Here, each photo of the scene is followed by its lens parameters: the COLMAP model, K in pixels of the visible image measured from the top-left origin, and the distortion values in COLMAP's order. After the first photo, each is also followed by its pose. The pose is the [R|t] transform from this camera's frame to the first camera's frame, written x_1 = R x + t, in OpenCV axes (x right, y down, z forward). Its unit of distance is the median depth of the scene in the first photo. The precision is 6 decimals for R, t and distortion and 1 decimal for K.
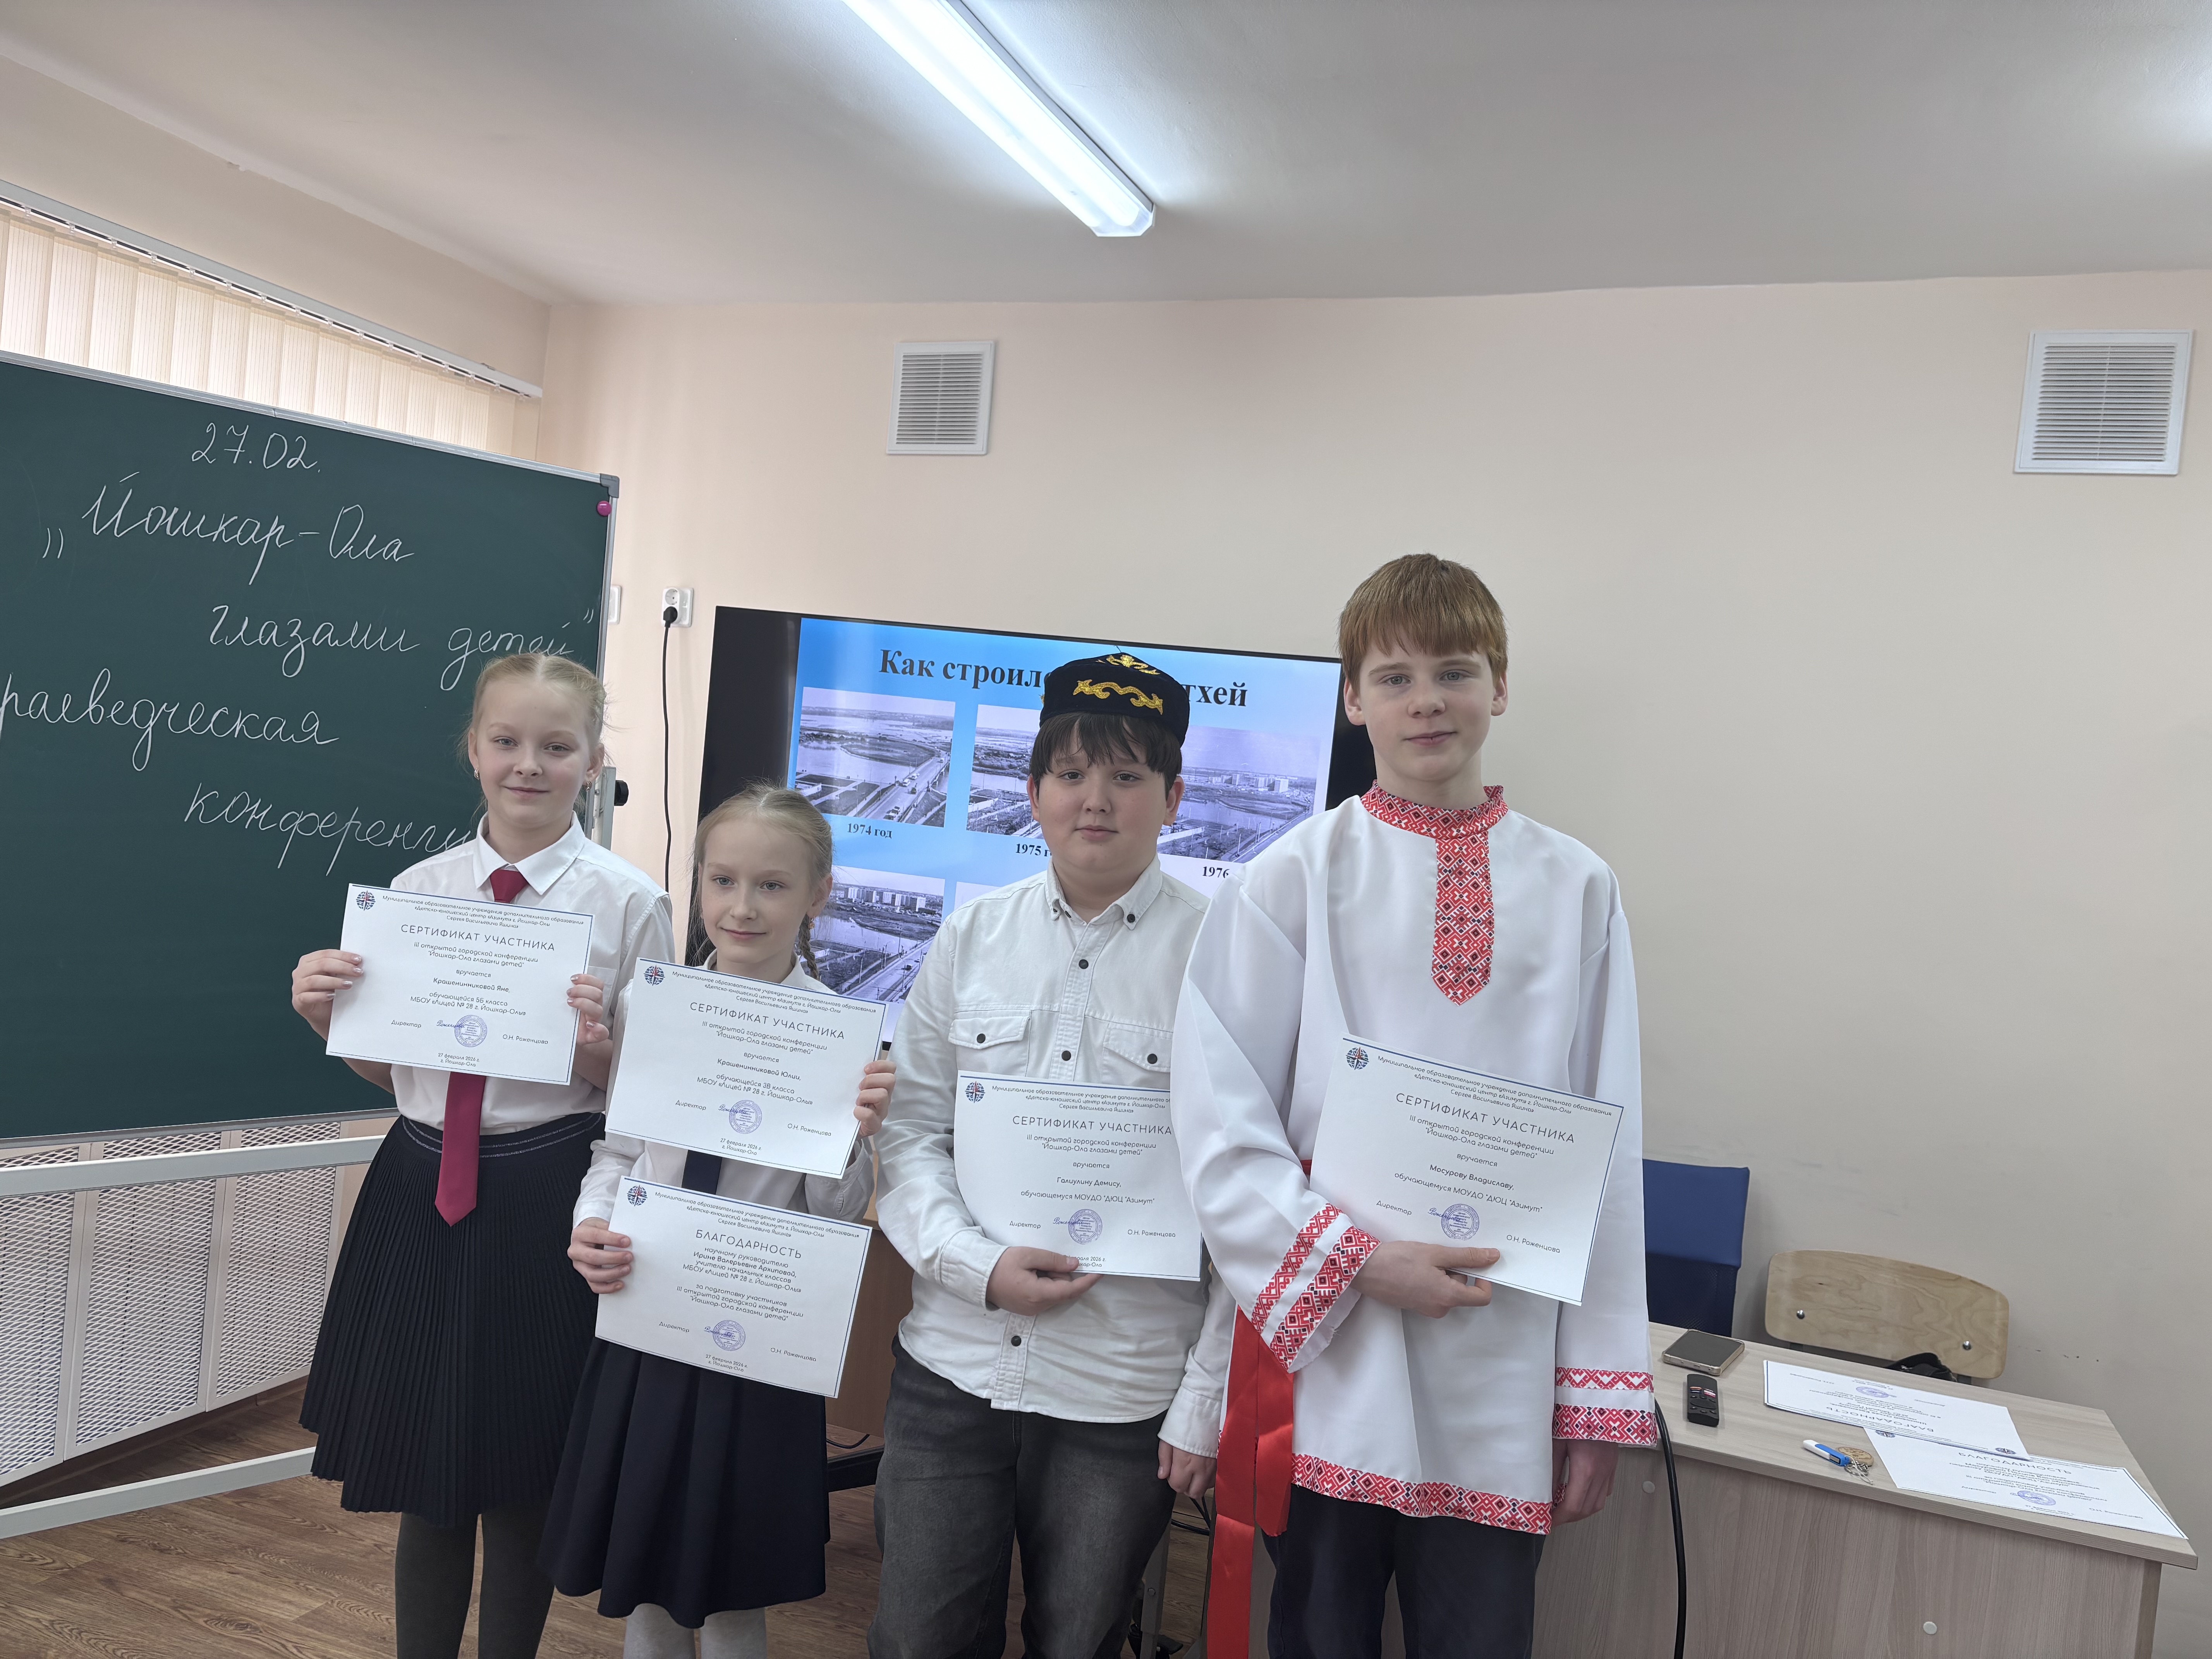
lens RADIAL K [[1639.2, 0, 1100.6], [0, 1639.2, 823.0], [0, 0, 1]] dist [-0.003883, -0.009150]
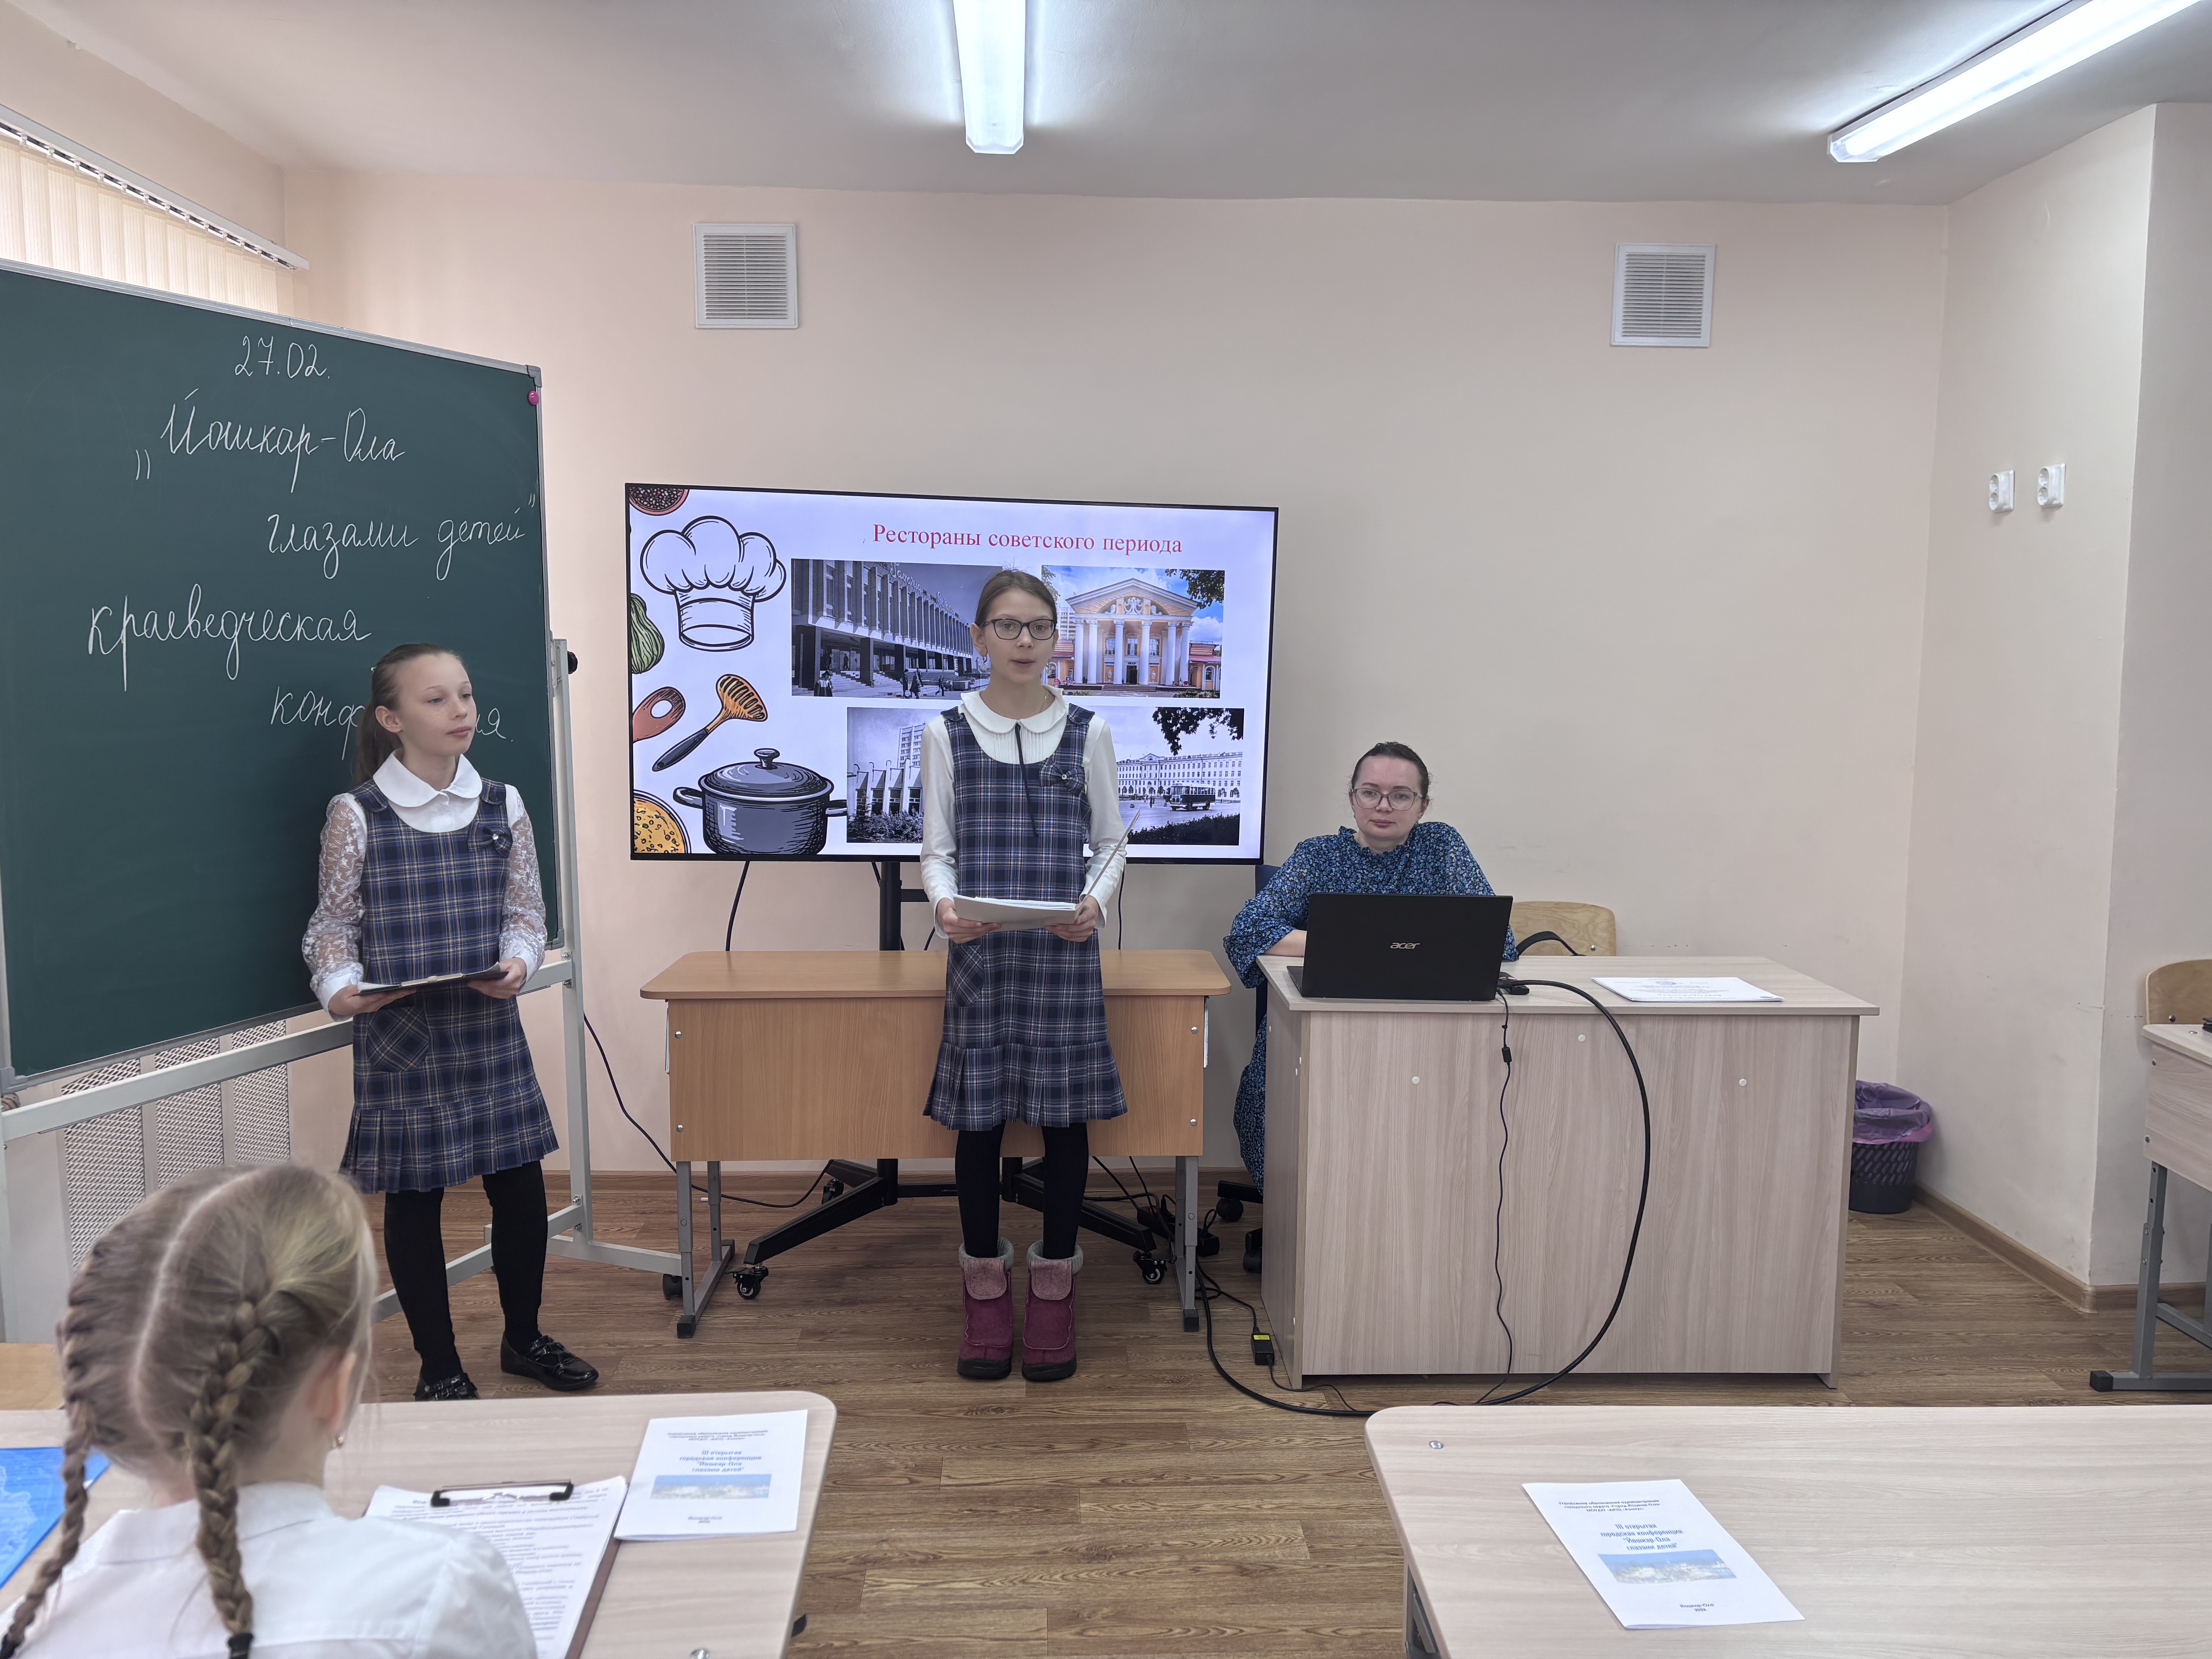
lens RADIAL K [[1639.2, 0, 1113.1], [0, 1639.2, 832.9], [0, 0, 1]] dist [-0.003883, -0.009150]
pose [[0.917686, -0.128743, 0.375870, -0.438220], [0.081717, 0.986979, 0.138547, -0.031513], [-0.388813, -0.096427, 0.916257, -0.174347]]
